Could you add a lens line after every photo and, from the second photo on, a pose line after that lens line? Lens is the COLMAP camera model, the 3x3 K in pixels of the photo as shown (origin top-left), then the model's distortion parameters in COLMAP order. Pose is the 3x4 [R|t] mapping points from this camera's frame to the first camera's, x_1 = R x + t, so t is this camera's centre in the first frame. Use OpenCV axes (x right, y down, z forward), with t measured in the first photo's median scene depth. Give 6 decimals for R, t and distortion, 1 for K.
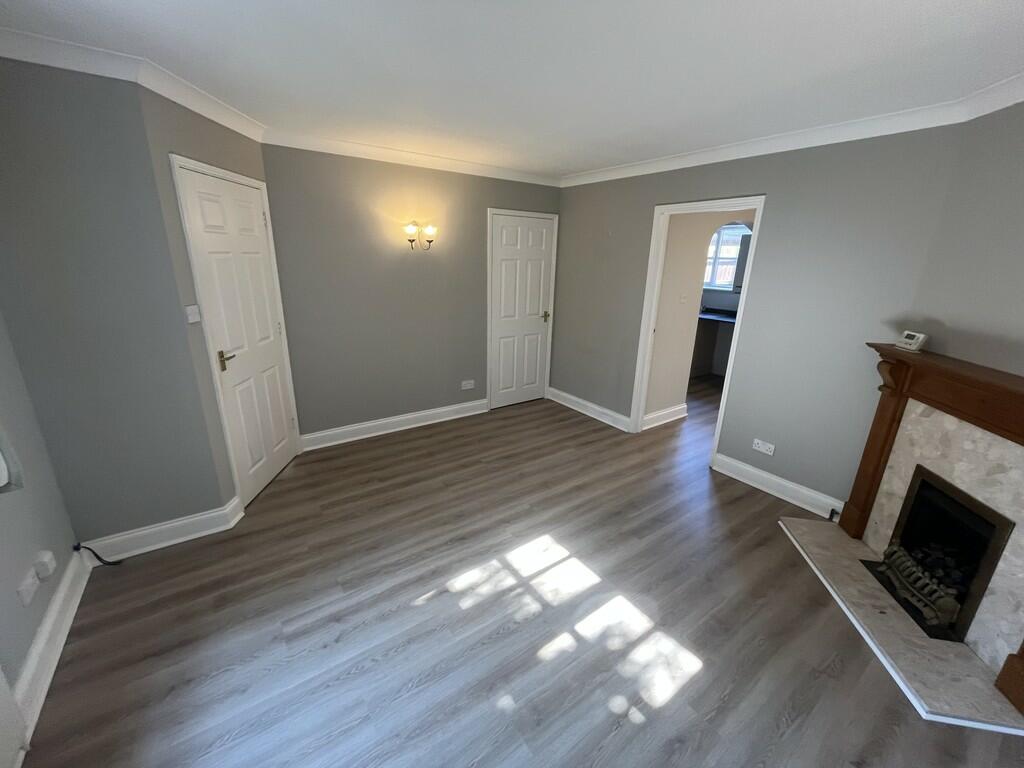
lens RADIAL K [[416.8, 0, 512.0], [0, 416.8, 384.0], [0, 0, 1]] dist [0.000050, -0.000154]
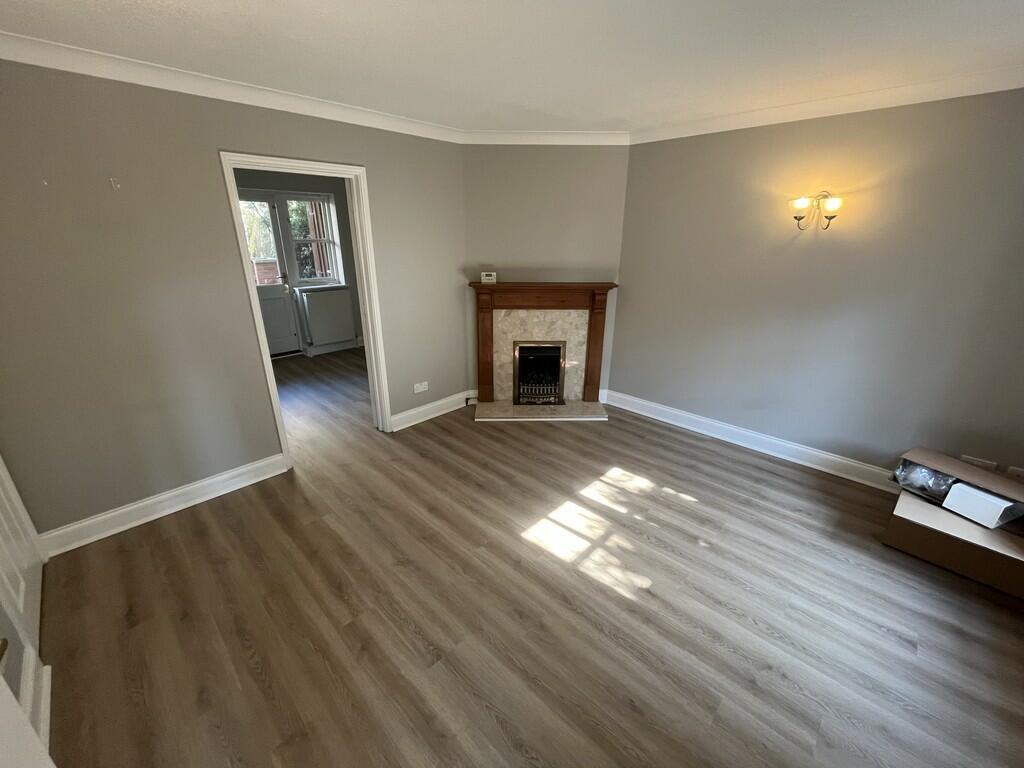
lens RADIAL K [[416.8, 0, 512.0], [0, 416.8, 384.0], [0, 0, 1]] dist [0.000050, -0.000154]
pose [[-0.183802, -0.360422, 0.914502, -0.760512], [0.280426, 0.872462, 0.400215, -0.369855], [-0.942114, 0.330010, -0.059288, 1.132709]]
